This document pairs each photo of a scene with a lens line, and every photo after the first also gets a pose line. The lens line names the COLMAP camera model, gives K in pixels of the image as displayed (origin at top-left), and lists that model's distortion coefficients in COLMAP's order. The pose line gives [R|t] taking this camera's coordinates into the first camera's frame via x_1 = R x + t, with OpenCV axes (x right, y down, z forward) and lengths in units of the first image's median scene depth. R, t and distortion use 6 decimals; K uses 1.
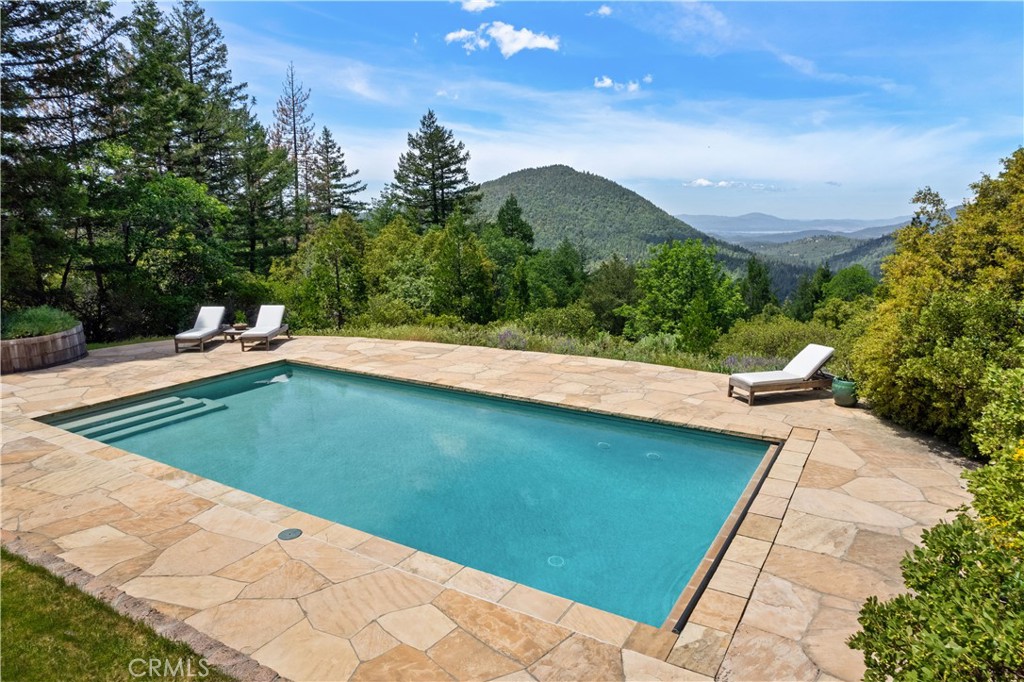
lens RADIAL K [[661.9, 0, 516.5], [0, 661.9, 337.1], [0, 0, 1]] dist [-0.064656, 0.052392]
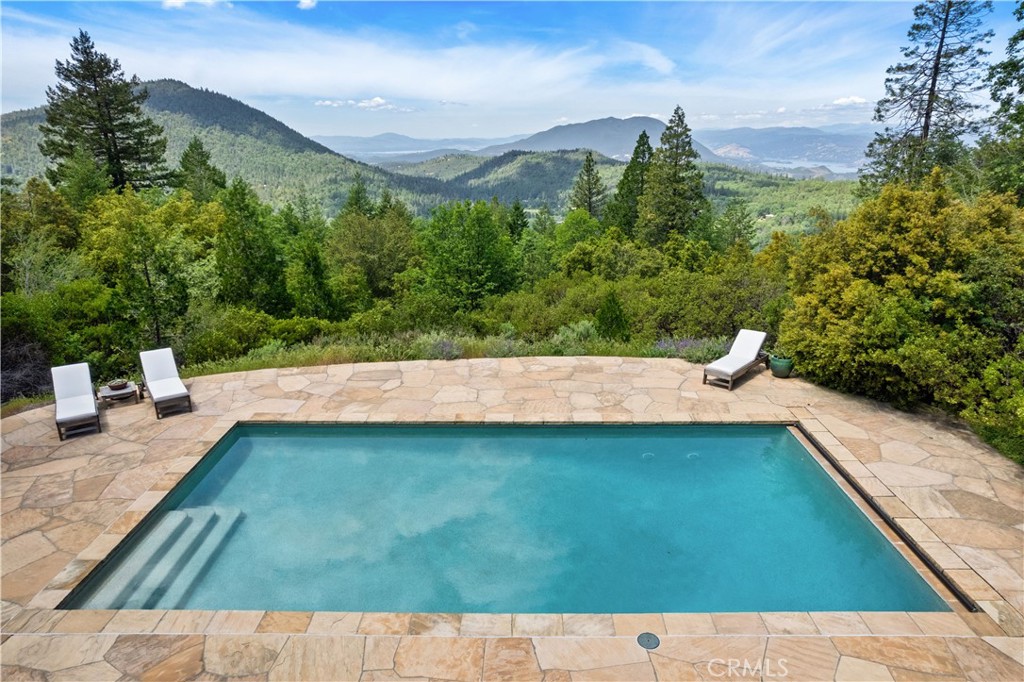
lens RADIAL K [[661.9, 0, 510.3], [0, 661.9, 344.7], [0, 0, 1]] dist [-0.064656, 0.052392]
pose [[0.858504, -0.158743, 0.487618, -0.382530], [0.093546, 0.983405, 0.155446, -0.137467], [-0.504202, -0.087836, 0.859107, 0.100504]]
